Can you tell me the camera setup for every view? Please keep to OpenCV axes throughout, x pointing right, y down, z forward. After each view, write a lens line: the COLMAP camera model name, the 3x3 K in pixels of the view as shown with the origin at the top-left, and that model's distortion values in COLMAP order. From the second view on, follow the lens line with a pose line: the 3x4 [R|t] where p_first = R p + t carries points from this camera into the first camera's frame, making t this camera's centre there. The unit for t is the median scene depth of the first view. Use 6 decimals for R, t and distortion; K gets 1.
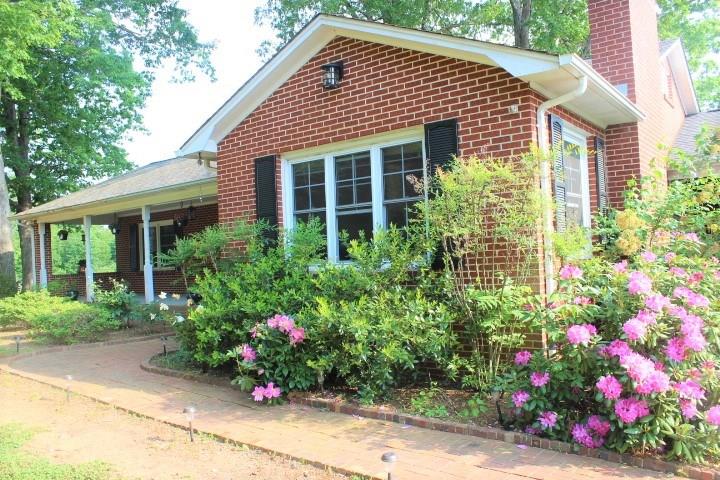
lens RADIAL K [[576.8, 0, 360.8], [0, 576.8, 238.5], [0, 0, 1]] dist [-0.135945, 0.077696]
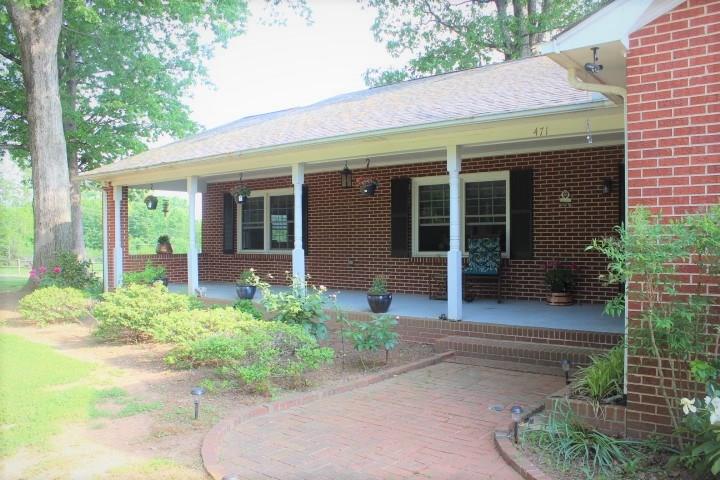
lens RADIAL K [[576.8, 0, 359.2], [0, 576.8, 244.7], [0, 0, 1]] dist [-0.135945, 0.077696]
pose [[0.999193, 0.040120, -0.001739, -0.197349], [-0.040027, 0.998497, 0.037440, 0.008904], [0.003239, -0.037340, 0.999297, 0.187525]]
